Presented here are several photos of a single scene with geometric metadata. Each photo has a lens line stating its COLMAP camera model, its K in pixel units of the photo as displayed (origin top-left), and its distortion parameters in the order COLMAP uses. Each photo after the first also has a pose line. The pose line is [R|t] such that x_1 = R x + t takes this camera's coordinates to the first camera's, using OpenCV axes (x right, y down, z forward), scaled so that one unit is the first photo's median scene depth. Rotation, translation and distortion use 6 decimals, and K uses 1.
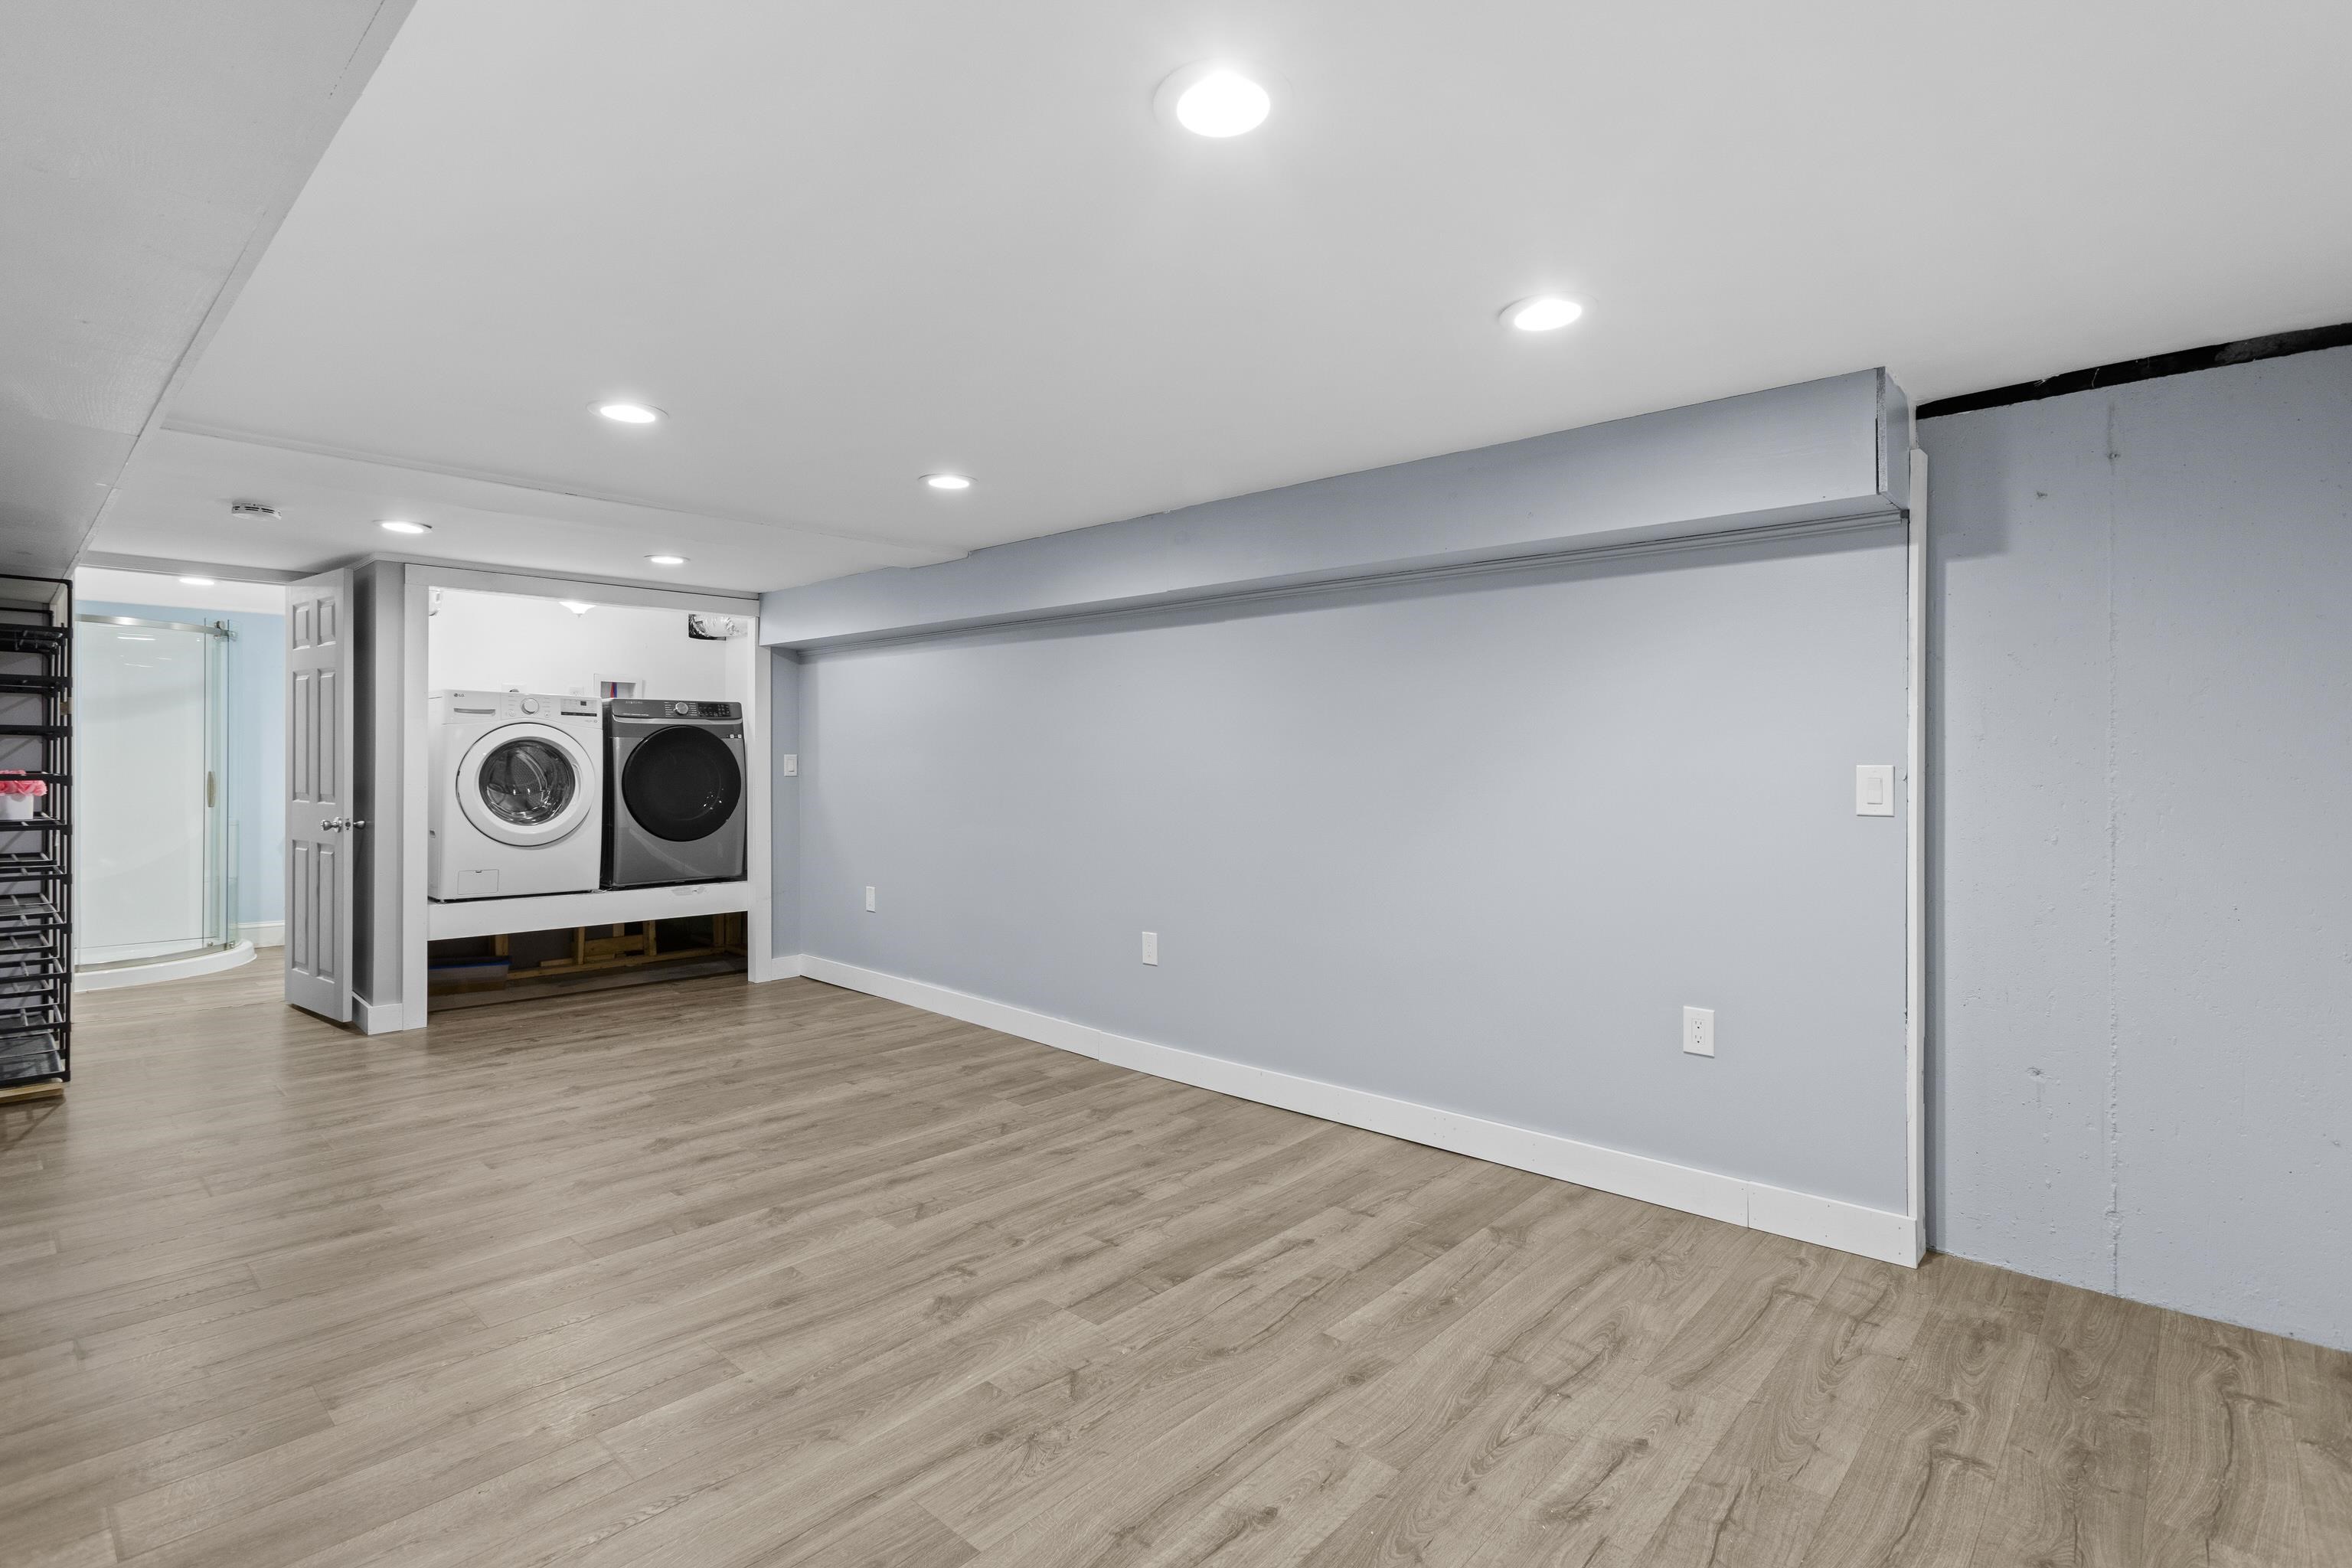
lens RADIAL K [[1116.6, 0, 1181.7], [0, 1116.6, 764.6], [0, 0, 1]] dist [-0.000104, 0.000294]
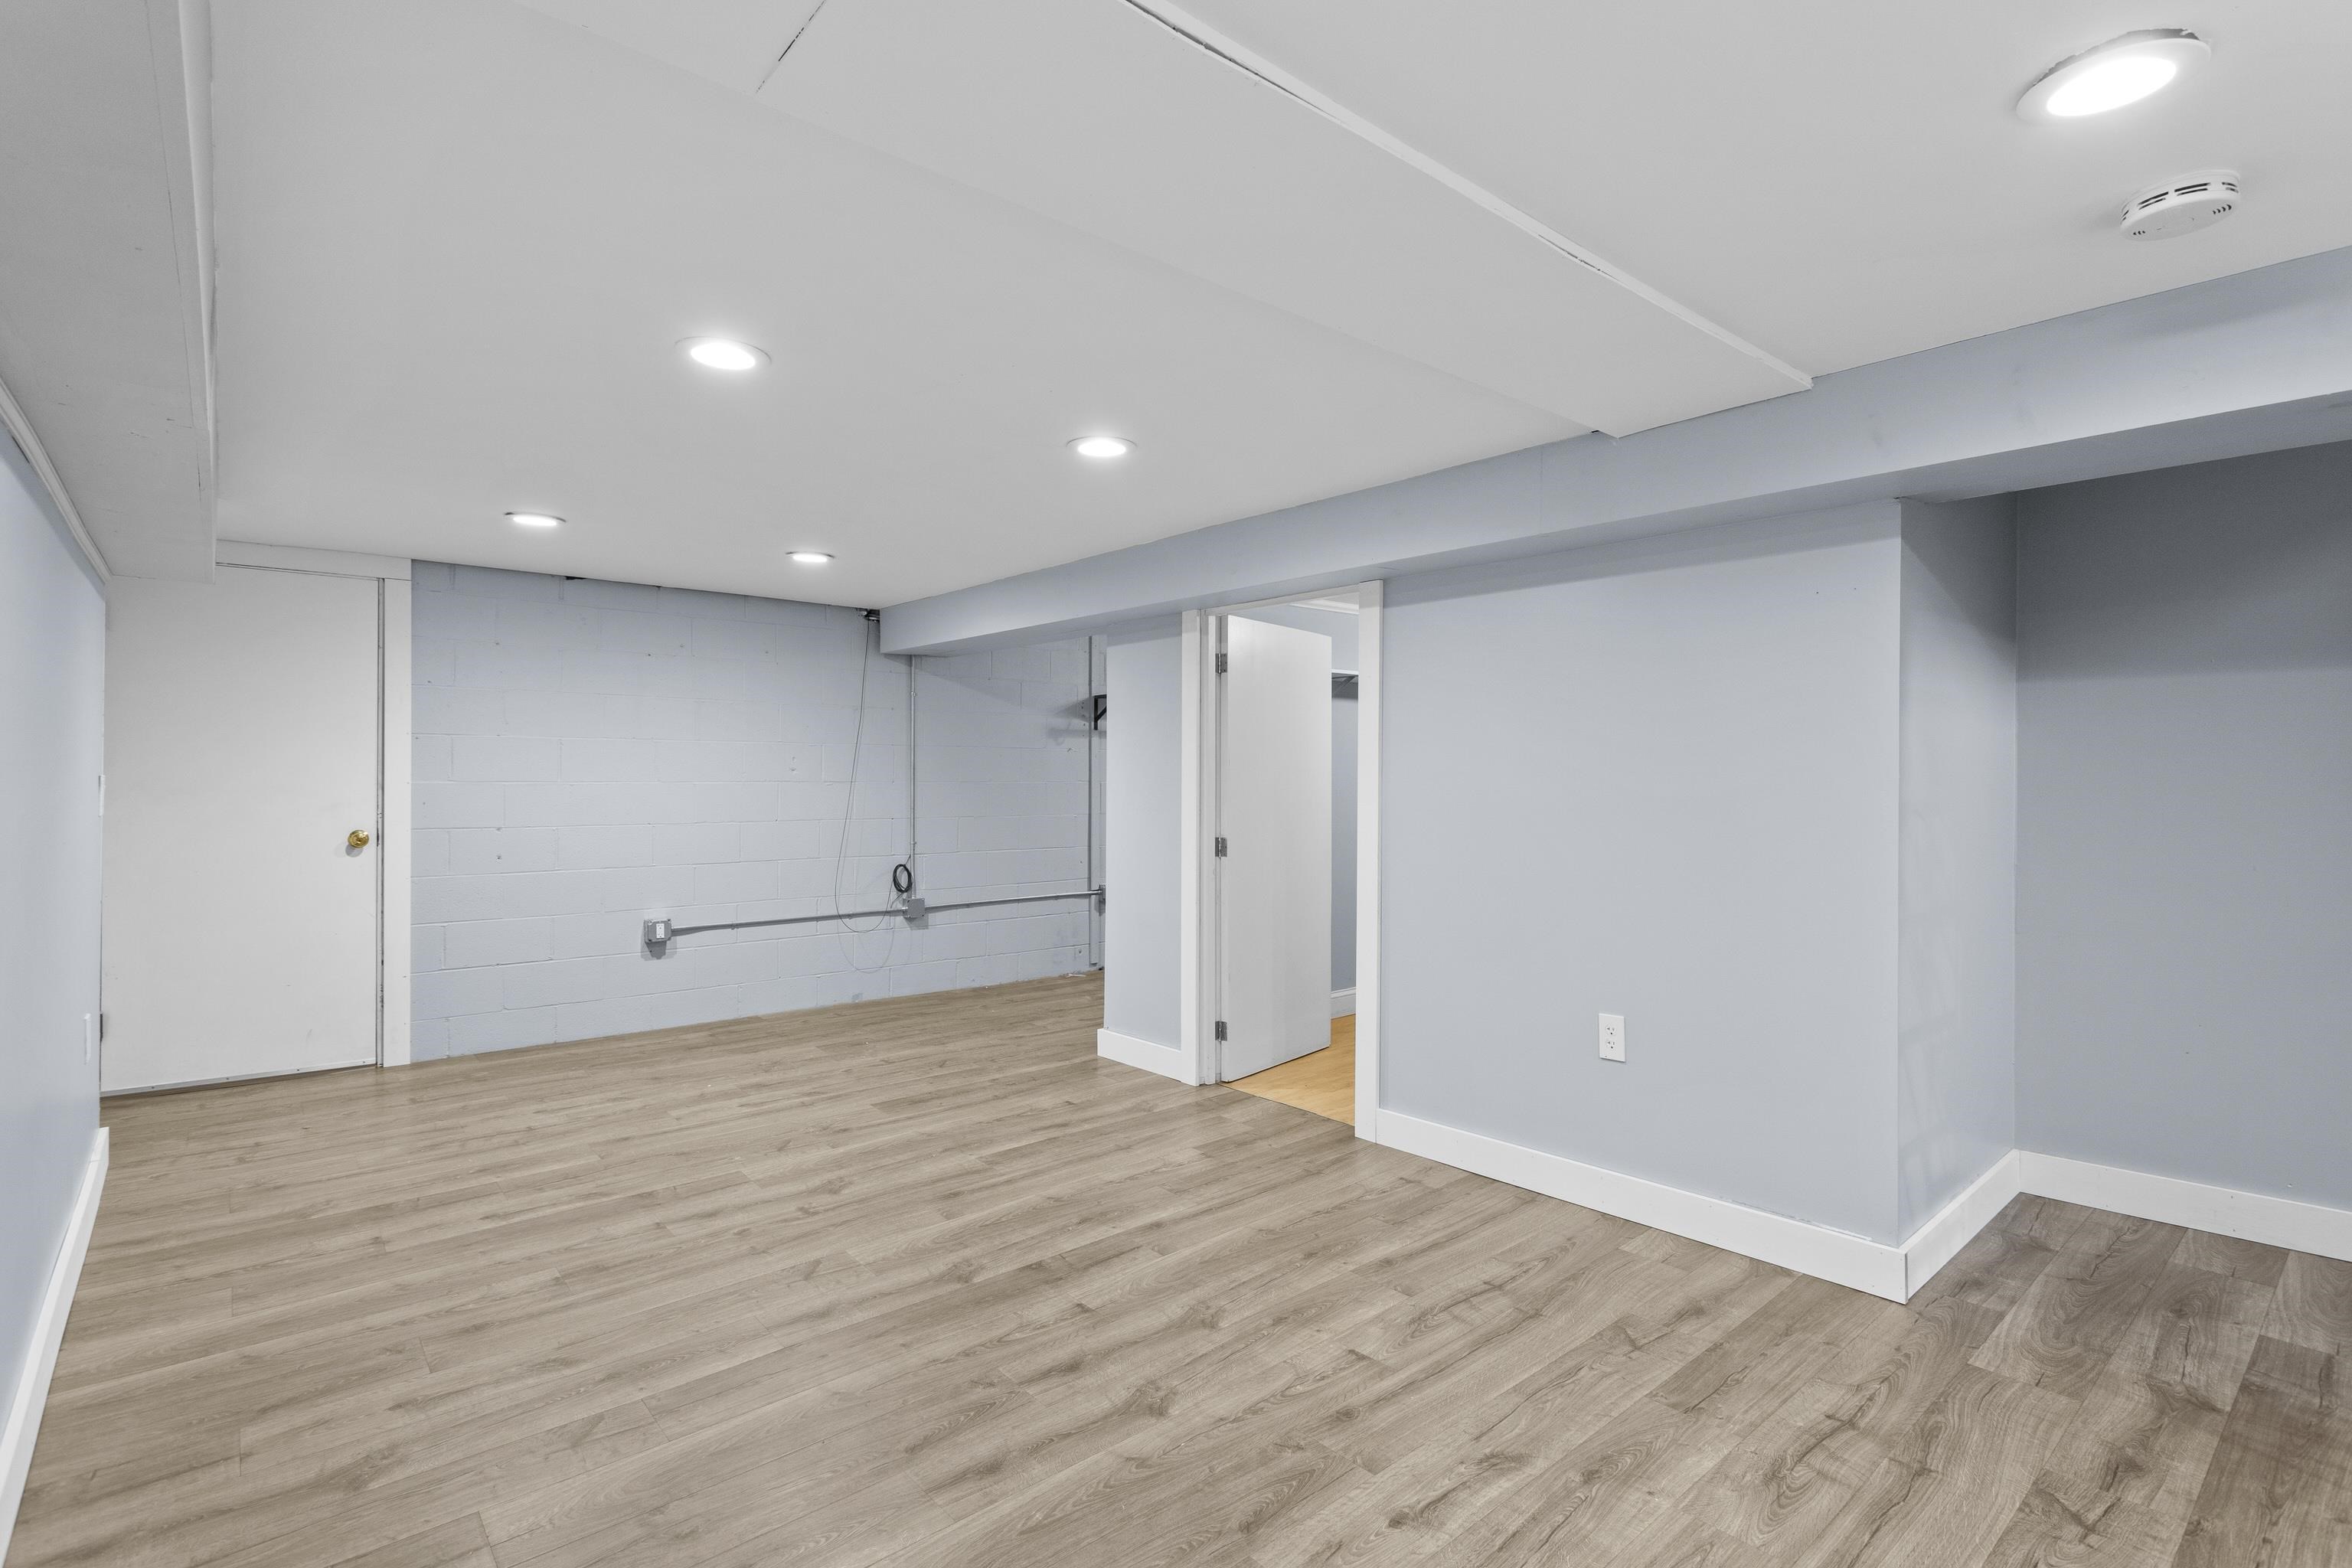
lens RADIAL K [[1110.3, 0, 1187.5], [0, 1110.3, 775.3], [0, 0, 1]] dist [0.001458, 0.001052]
pose [[-0.993021, -0.006289, 0.117774, -0.644409], [-0.005201, 0.999941, 0.009548, -0.016078], [-0.117827, 0.008869, -0.992995, 1.864792]]
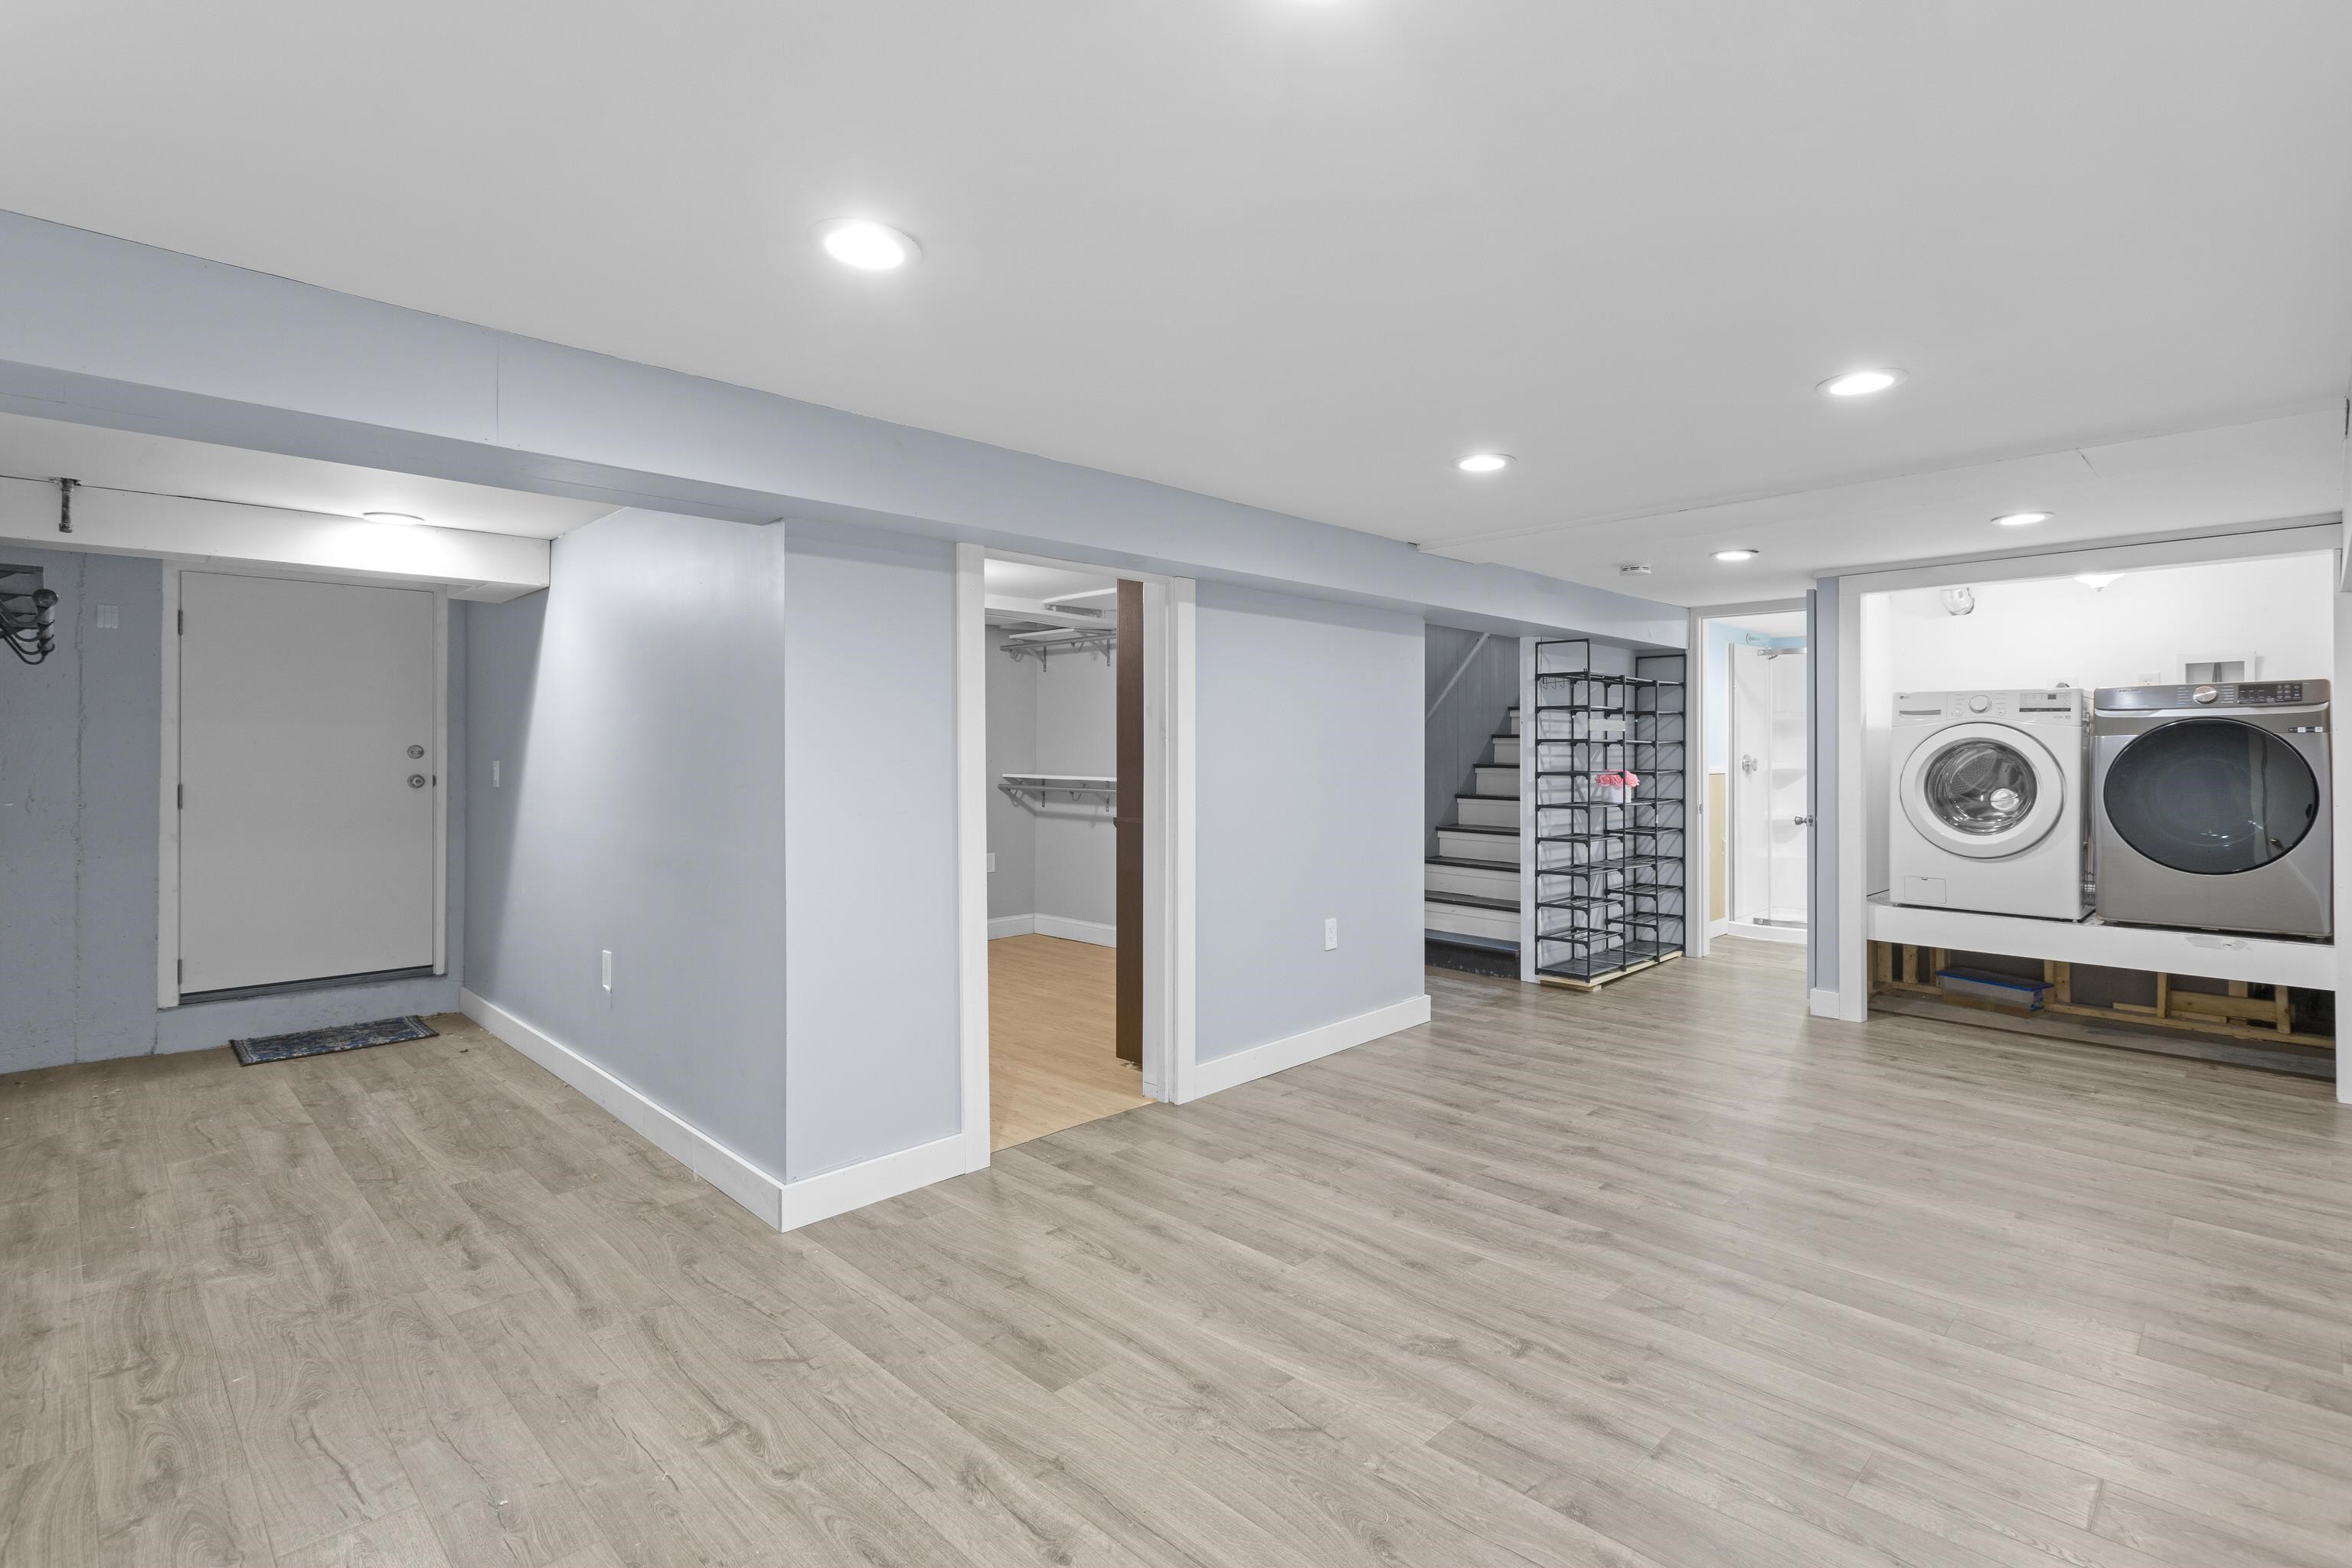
lens RADIAL K [[1116.6, 0, 1181.7], [0, 1116.6, 764.6], [0, 0, 1]] dist [-0.000104, 0.000294]
pose [[-0.044052, 0.004590, -0.999019, 0.608663], [-0.005937, 0.999971, 0.004856, -0.006505], [0.999012, 0.006145, -0.044024, 0.679801]]
